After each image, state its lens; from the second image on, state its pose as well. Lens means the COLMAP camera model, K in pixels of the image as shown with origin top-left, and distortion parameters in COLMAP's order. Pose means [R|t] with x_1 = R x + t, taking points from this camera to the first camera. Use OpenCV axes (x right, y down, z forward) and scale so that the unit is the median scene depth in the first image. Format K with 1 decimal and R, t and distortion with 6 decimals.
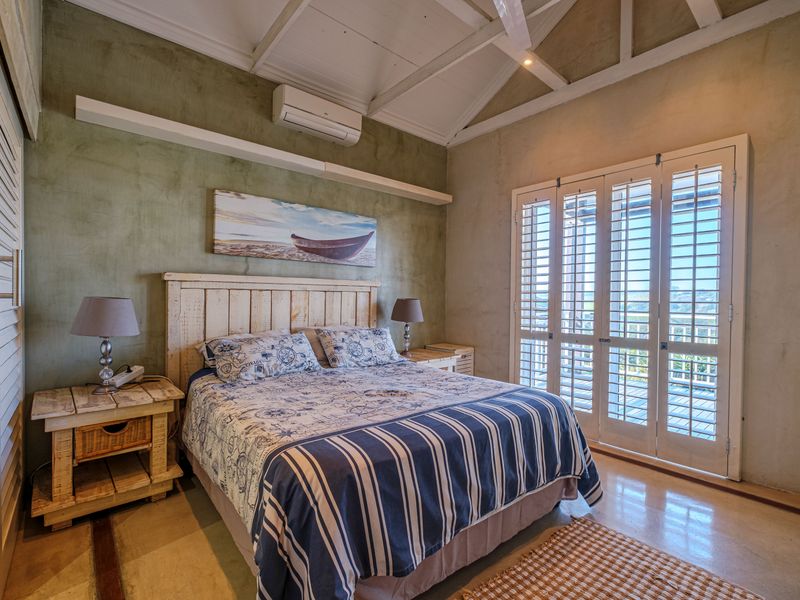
lens RADIAL K [[386.2, 0, 401.7], [0, 386.2, 301.0], [0, 0, 1]] dist [-0.003137, 0.000786]
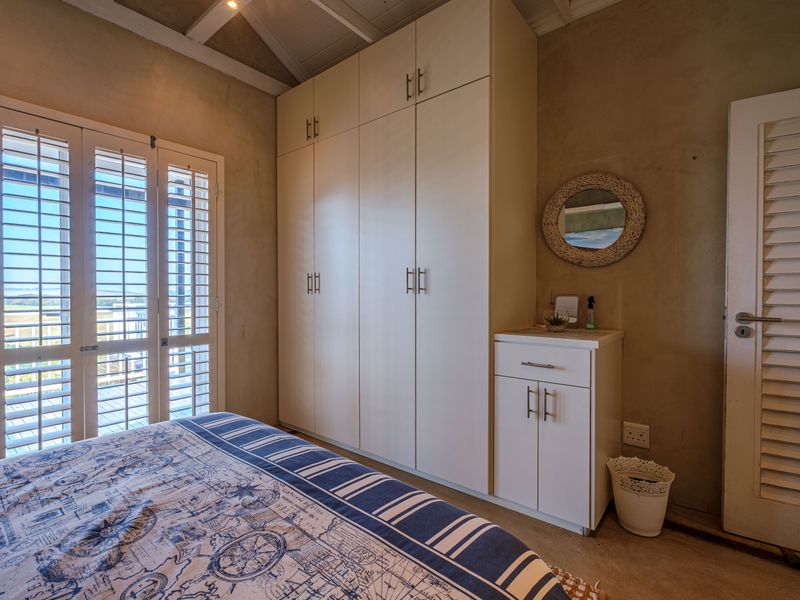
lens RADIAL K [[386.2, 0, 402.2], [0, 386.2, 296.1], [0, 0, 1]] dist [-0.003137, 0.000786]
pose [[-0.176296, -0.015861, 0.984209, -0.390543], [0.007201, 0.999823, 0.017402, -0.010878], [-0.984311, 0.010155, -0.176151, 0.634260]]
